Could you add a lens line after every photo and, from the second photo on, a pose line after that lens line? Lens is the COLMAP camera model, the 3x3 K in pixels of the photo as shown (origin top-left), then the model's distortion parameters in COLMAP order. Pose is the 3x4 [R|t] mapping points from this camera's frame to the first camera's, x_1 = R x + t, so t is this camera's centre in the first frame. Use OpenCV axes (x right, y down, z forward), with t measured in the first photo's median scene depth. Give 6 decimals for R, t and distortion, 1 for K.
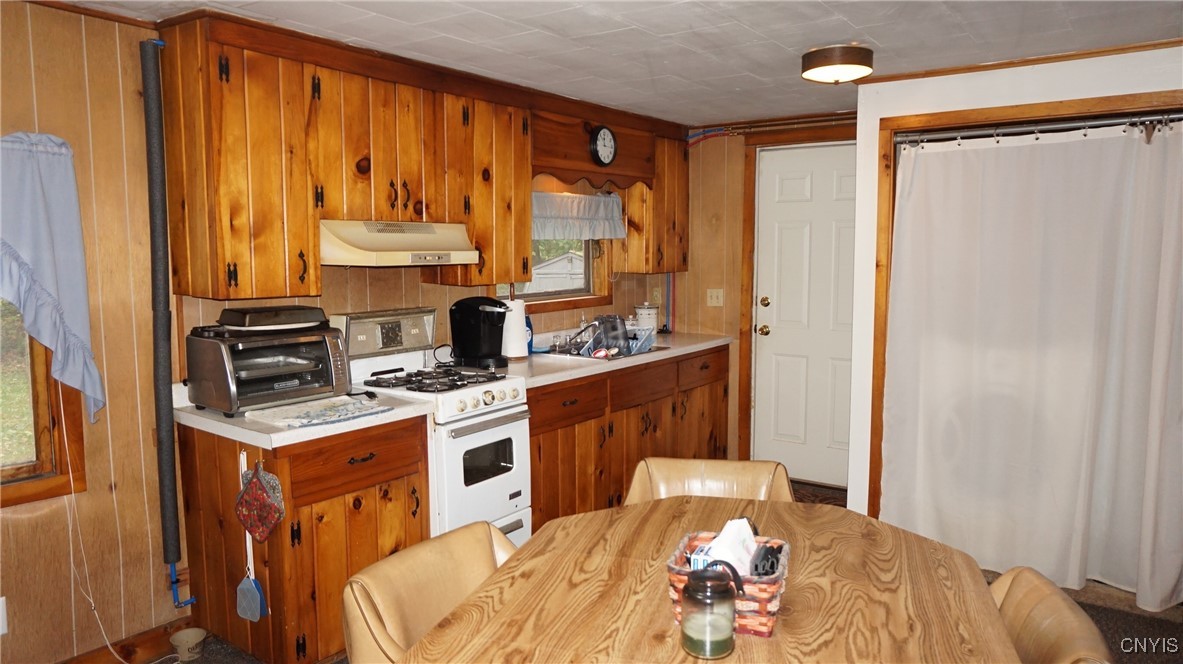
lens RADIAL K [[797.6, 0, 589.7], [0, 797.6, 332.5], [0, 0, 1]] dist [-0.049362, 0.046635]
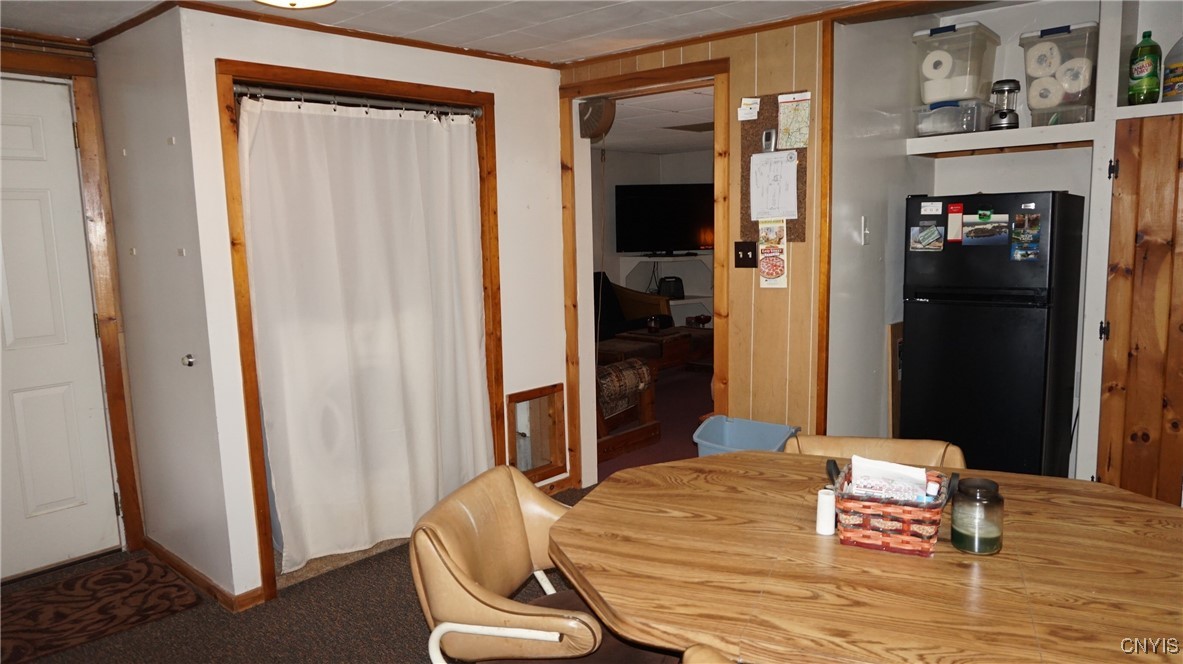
lens RADIAL K [[797.6, 0, 589.7], [0, 797.6, 332.5], [0, 0, 1]] dist [-0.049362, 0.046635]
pose [[0.112016, -0.137752, 0.984112, -0.709149], [0.130041, 0.983860, 0.122915, -0.085268], [-0.985161, 0.114206, 0.128121, 0.976349]]
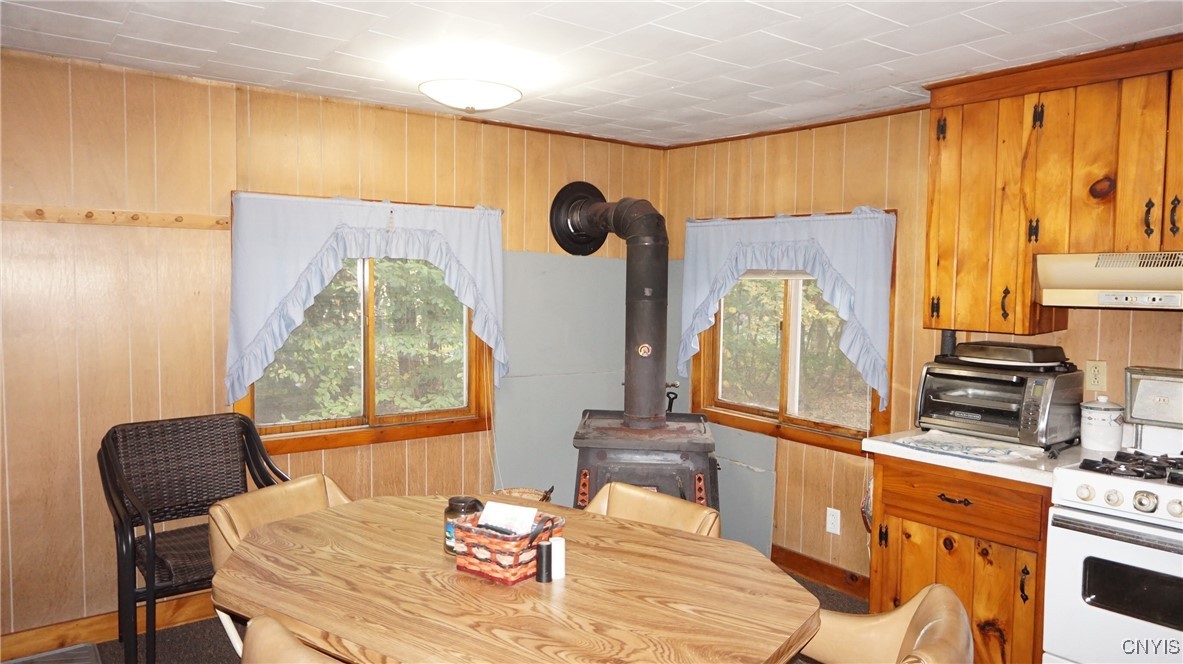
lens RADIAL K [[797.6, 0, 589.7], [0, 797.6, 332.5], [0, 0, 1]] dist [-0.049362, 0.046635]
pose [[-0.294828, 0.054778, -0.953979, 1.033626], [-0.112771, 0.989384, 0.091663, -0.112280], [0.948872, 0.134606, -0.285521, 1.129296]]
